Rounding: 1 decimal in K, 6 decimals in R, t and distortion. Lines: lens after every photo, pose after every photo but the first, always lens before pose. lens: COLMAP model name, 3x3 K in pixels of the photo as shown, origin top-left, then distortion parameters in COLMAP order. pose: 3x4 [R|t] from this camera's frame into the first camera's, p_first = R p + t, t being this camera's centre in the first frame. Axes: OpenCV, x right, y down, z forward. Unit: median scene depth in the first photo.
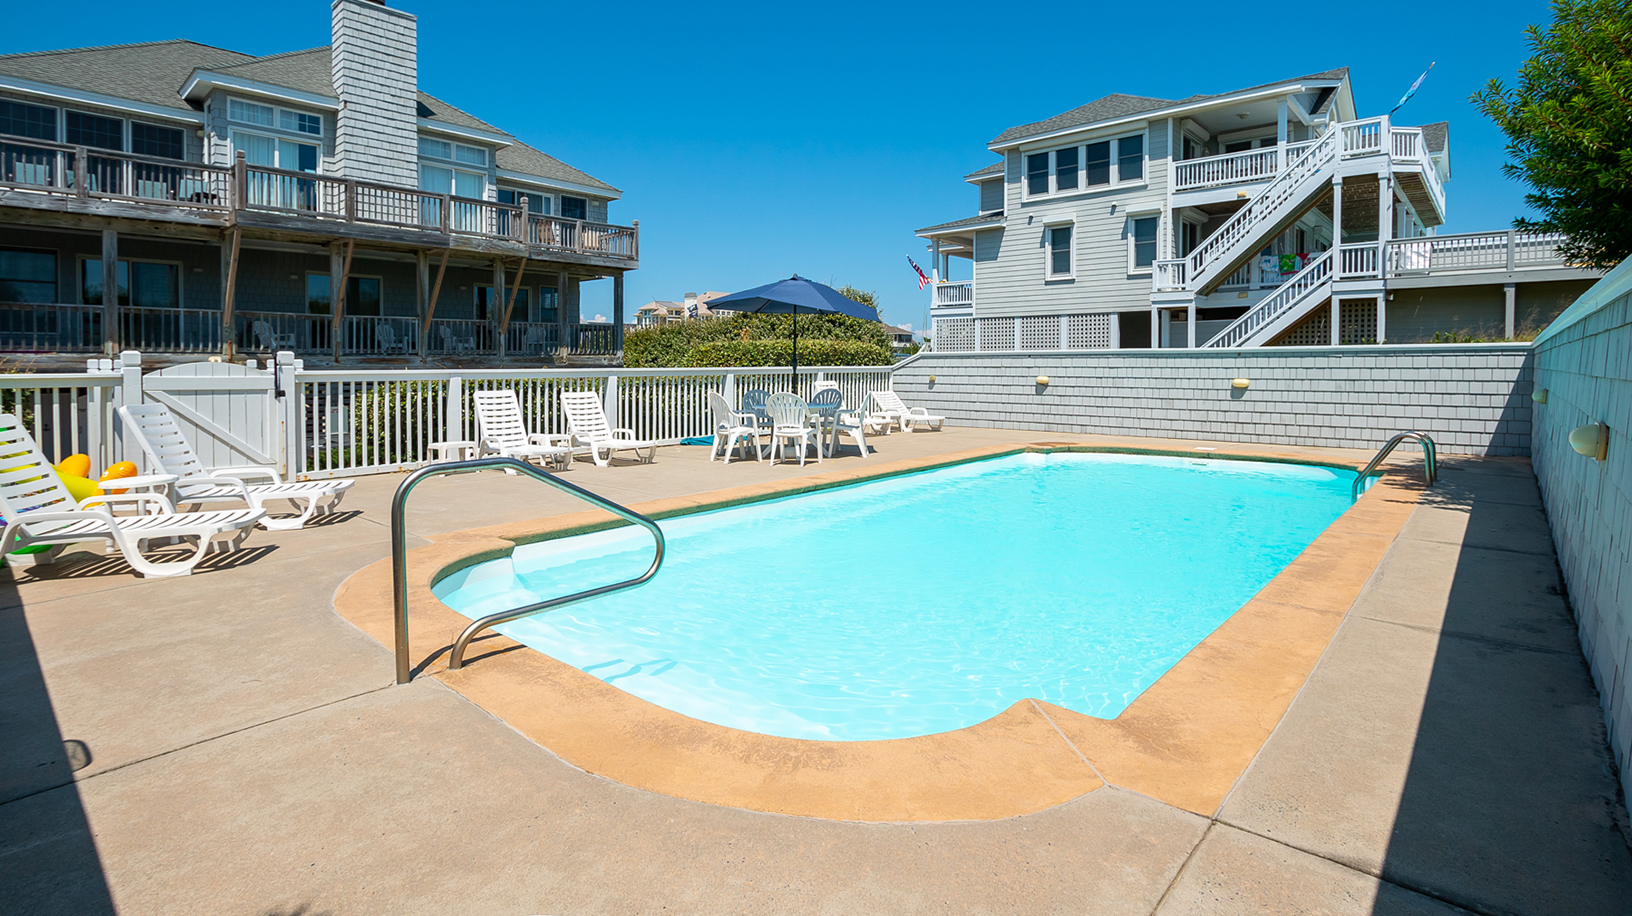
lens RADIAL K [[767.3, 0, 818.5], [0, 767.3, 392.3], [0, 0, 1]] dist [-0.002623, -0.001541]
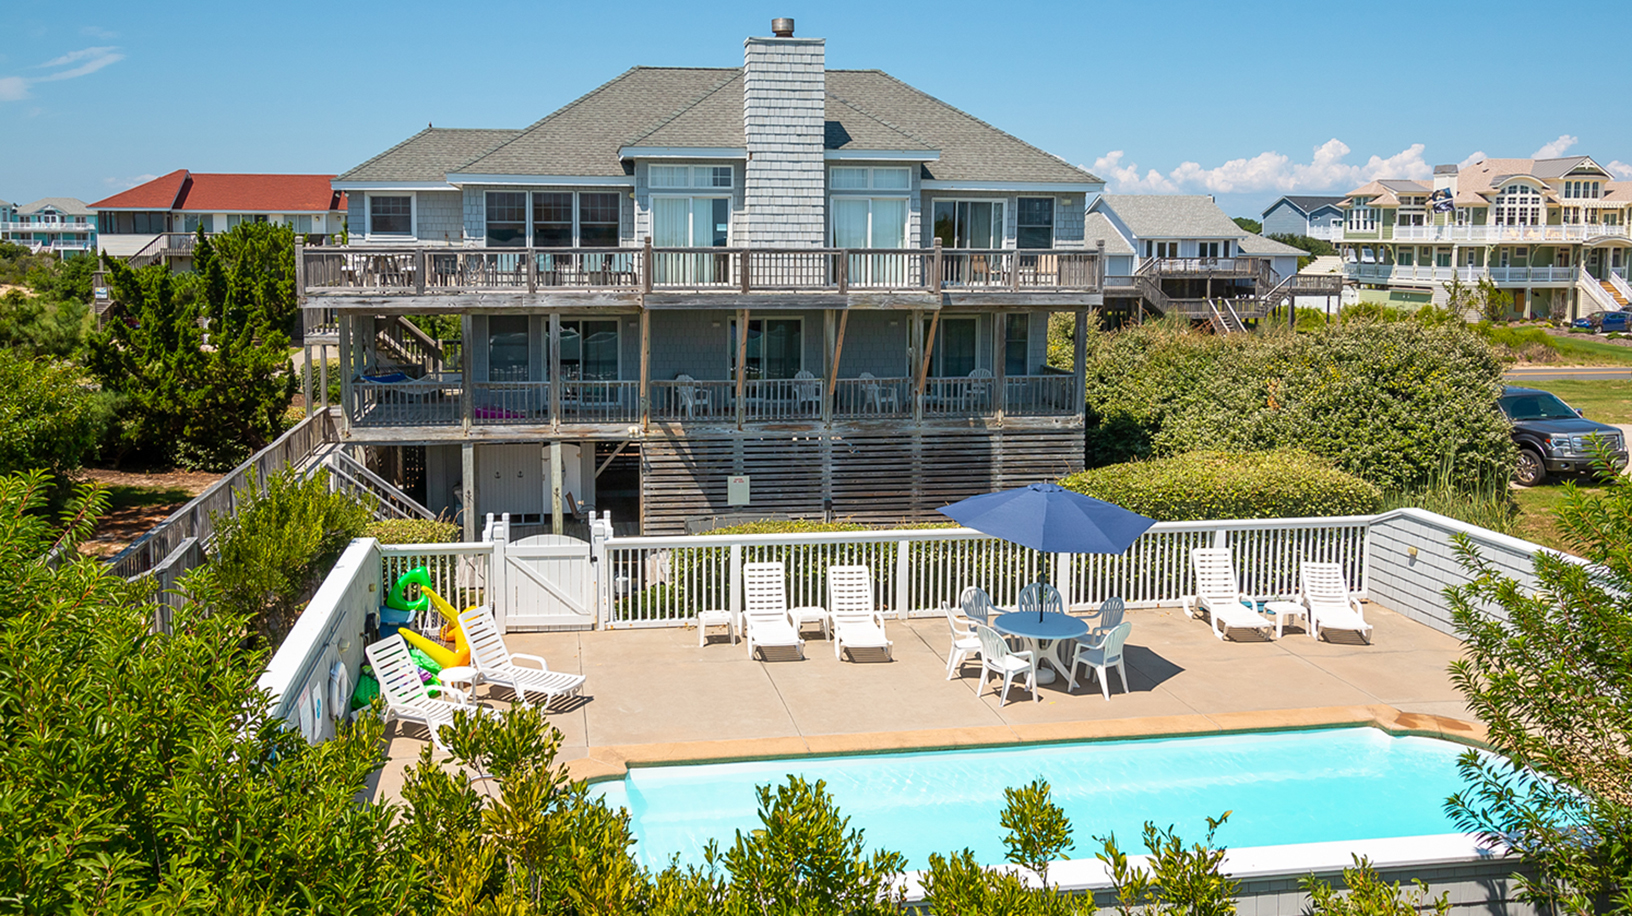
lens RADIAL K [[1288.2, 0, 816.0], [0, 1288.2, 458.0], [0, 0, 1]] dist [-0.000538, -0.000434]
pose [[0.797767, 0.116339, -0.591636, 0.364256], [-0.043140, 0.989708, 0.136445, -0.215484], [0.601420, -0.083329, 0.794575, -0.186507]]
